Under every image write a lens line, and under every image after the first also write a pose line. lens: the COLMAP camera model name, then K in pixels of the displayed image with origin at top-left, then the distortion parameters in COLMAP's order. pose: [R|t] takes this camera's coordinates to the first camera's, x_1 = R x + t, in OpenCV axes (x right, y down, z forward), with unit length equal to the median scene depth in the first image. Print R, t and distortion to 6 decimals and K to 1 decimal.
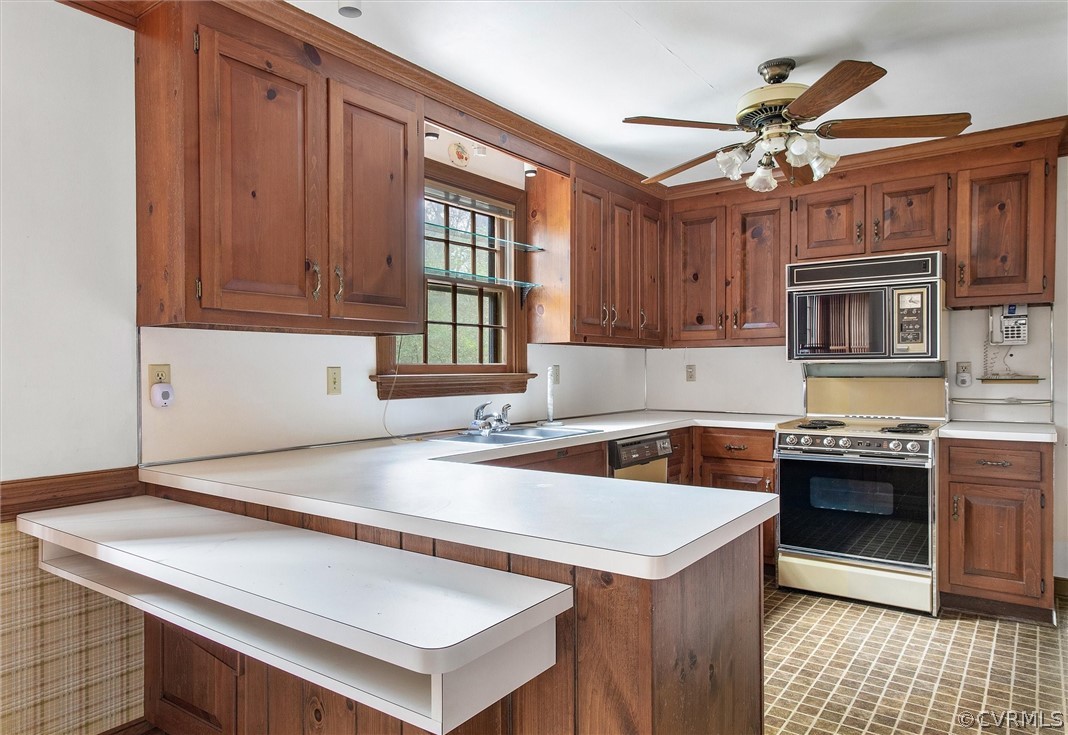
lens RADIAL K [[698.8, 0, 513.8], [0, 698.8, 379.7], [0, 0, 1]] dist [0.010561, 0.002773]
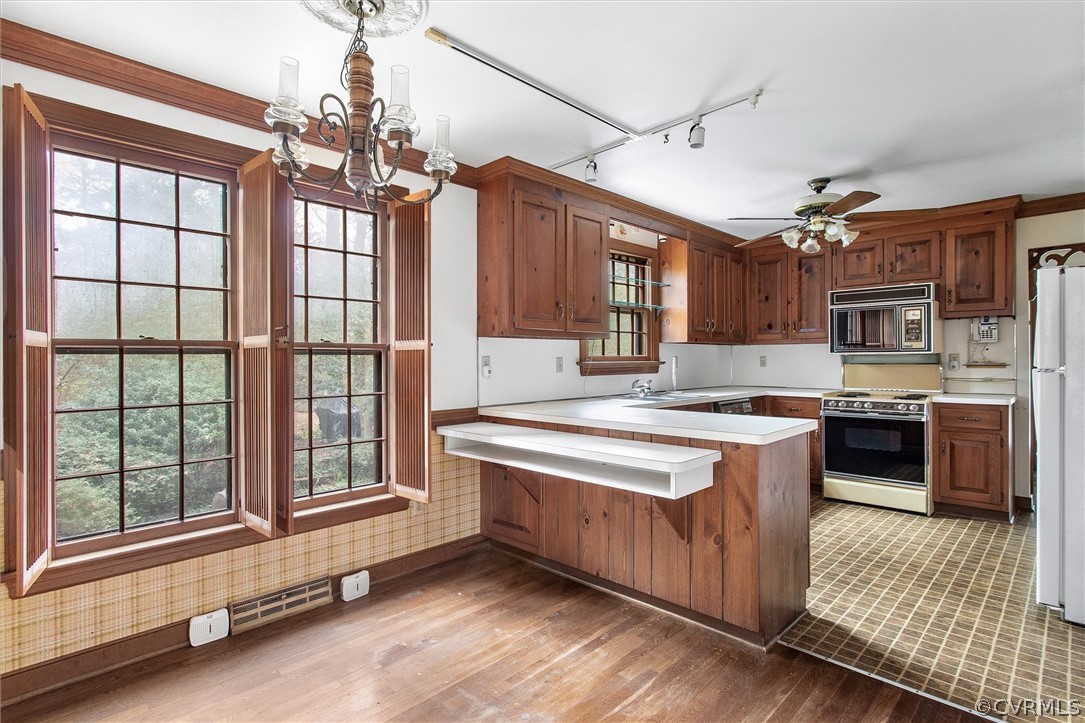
lens RADIAL K [[533.2, 0, 539.1], [0, 533.2, 362.7], [0, 0, 1]] dist [0.001058, 0.000903]
pose [[0.990307, 0.000041, -0.138893, -0.092853], [-0.001410, 0.999951, -0.009762, 0.007126], [0.138886, 0.009864, 0.990259, -0.291061]]
